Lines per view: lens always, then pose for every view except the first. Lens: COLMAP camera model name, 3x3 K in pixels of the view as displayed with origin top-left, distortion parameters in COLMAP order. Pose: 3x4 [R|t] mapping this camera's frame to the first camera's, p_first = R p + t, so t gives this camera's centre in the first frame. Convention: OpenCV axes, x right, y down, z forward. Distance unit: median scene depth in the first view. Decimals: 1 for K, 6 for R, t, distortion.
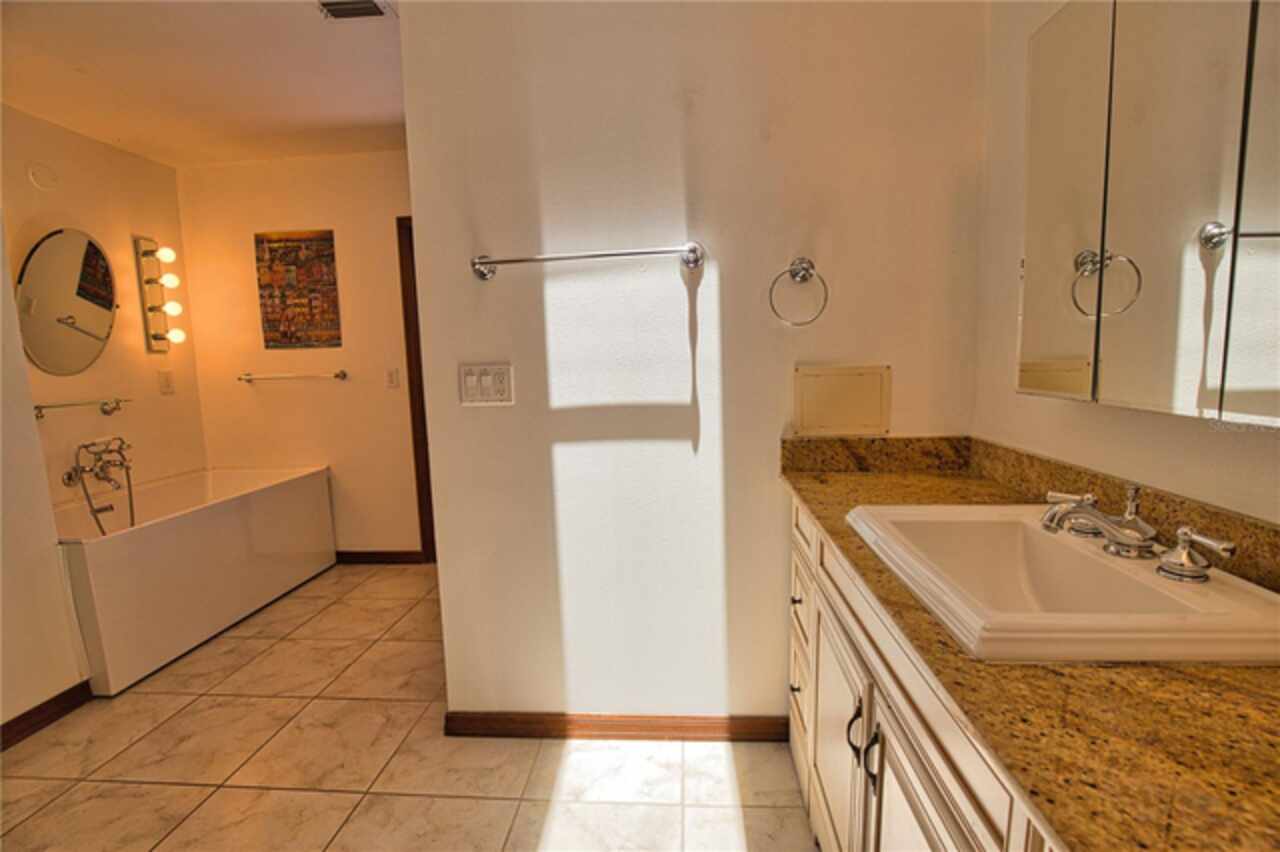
lens RADIAL K [[583.3, 0, 641.9], [0, 583.3, 427.2], [0, 0, 1]] dist [-0.026108, 0.000956]
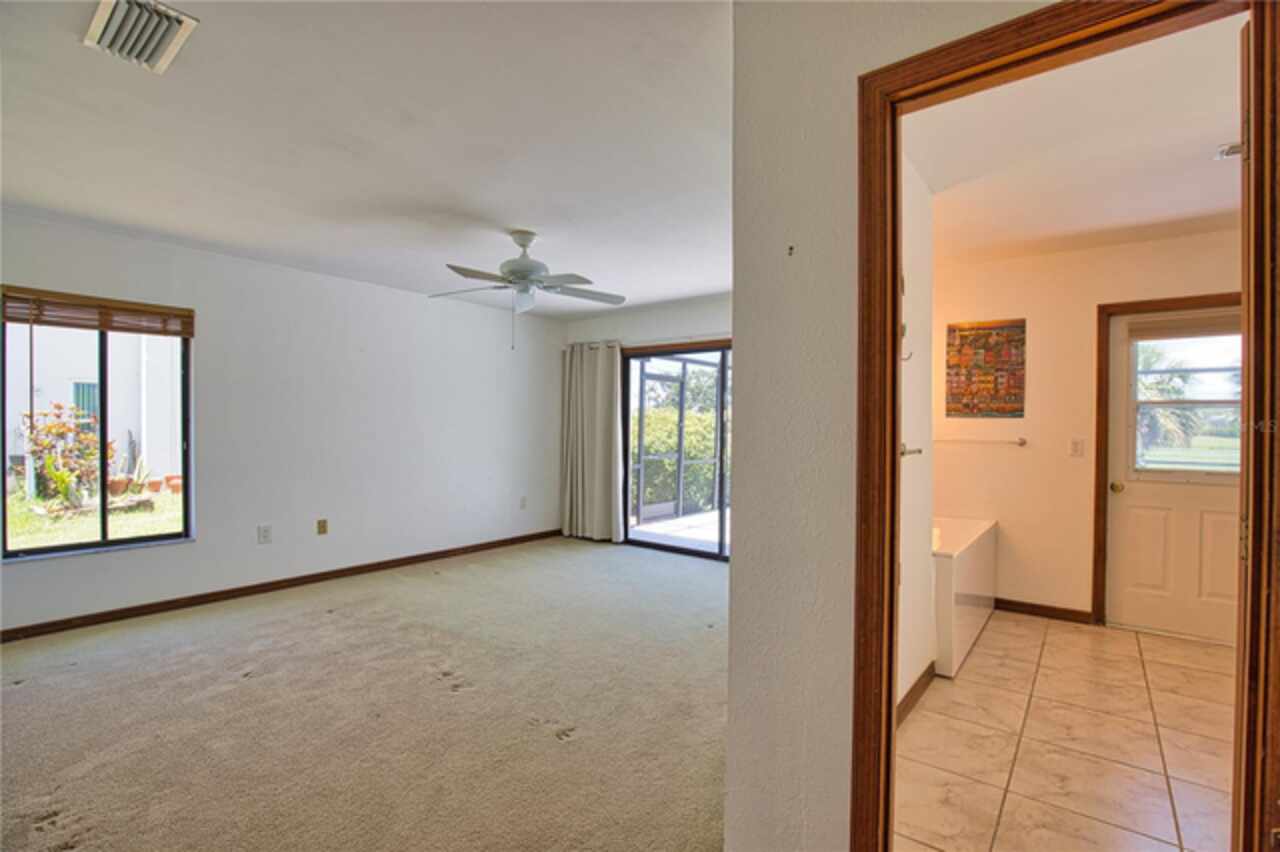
lens RADIAL K [[583.3, 0, 639.3], [0, 583.3, 427.1], [0, 0, 1]] dist [-0.026108, 0.000956]
pose [[0.824781, 0.041631, -0.563917, -0.506777], [-0.102369, 0.991800, -0.076505, 0.045729], [0.556108, 0.120827, 0.822280, -0.365711]]
